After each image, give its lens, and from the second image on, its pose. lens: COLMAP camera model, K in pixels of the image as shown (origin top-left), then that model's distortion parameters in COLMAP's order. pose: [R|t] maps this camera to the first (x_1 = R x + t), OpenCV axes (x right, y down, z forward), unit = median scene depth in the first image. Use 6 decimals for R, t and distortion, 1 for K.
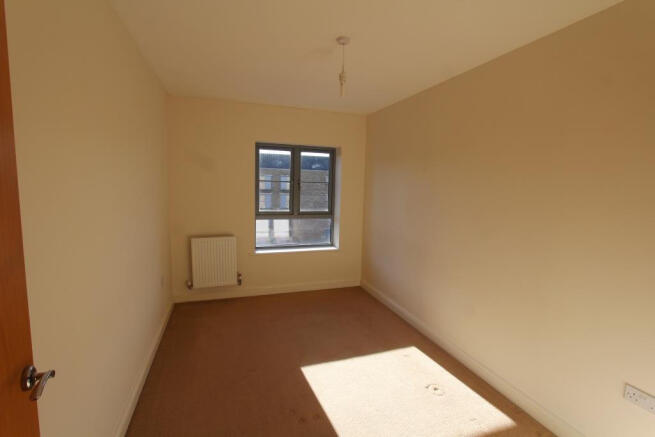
lens RADIAL K [[297.7, 0, 327.5], [0, 297.7, 218.5], [0, 0, 1]] dist [-0.000783, -0.000084]
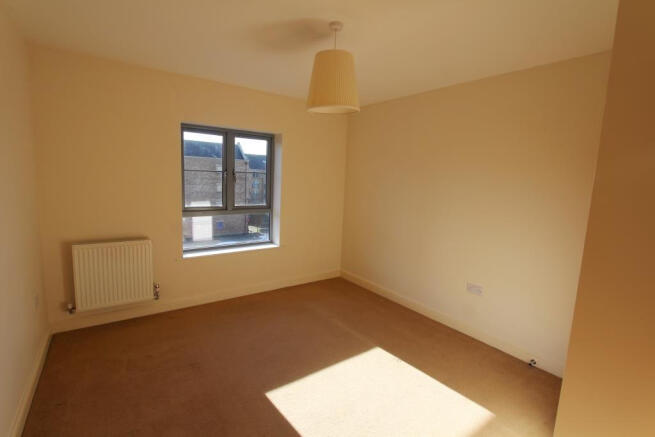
lens RADIAL K [[332.6, 0, 327.5], [0, 332.6, 218.5], [0, 0, 1]] dist [0.001239, -0.000313]
pose [[0.939525, -0.035063, 0.340680, -0.166278], [0.028837, 0.999312, 0.023325, -0.002281], [-0.341263, -0.012090, 0.939890, -0.003756]]
